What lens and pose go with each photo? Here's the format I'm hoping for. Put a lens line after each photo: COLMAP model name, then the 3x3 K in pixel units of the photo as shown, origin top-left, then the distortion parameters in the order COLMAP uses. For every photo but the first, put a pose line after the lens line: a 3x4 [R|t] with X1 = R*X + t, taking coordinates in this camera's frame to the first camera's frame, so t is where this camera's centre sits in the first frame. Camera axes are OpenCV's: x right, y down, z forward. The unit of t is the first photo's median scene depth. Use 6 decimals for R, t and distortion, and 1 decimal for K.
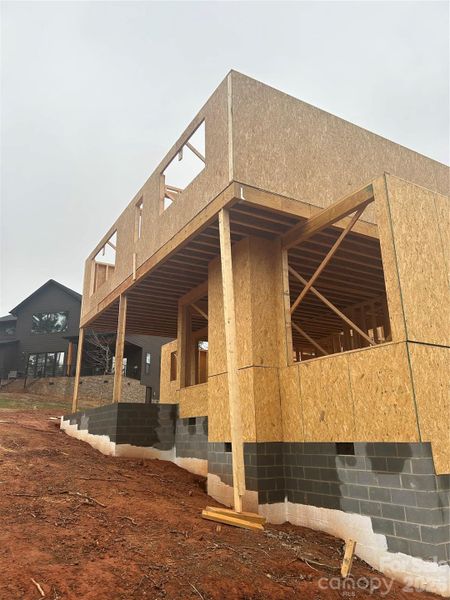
lens RADIAL K [[450.1, 0, 222.9], [0, 450.1, 297.9], [0, 0, 1]] dist [-0.002645, -0.003456]
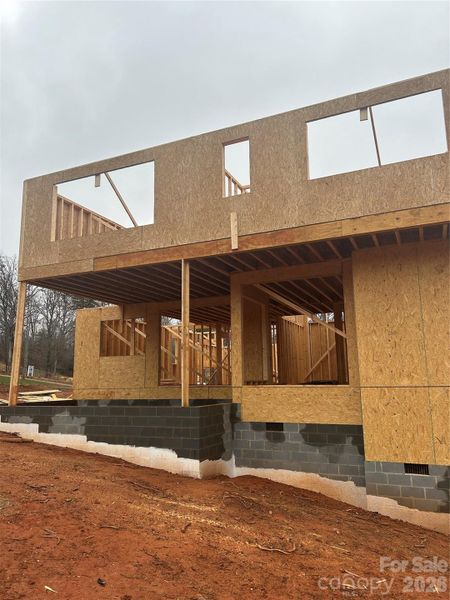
lens RADIAL K [[450.1, 0, 224.1], [0, 450.1, 300.9], [0, 0, 1]] dist [-0.002645, -0.003456]
pose [[0.814922, 0.104105, 0.570144, -0.627914], [-0.170046, 0.983389, 0.063490, 0.001528], [-0.554064, -0.148690, 0.819088, 0.373010]]
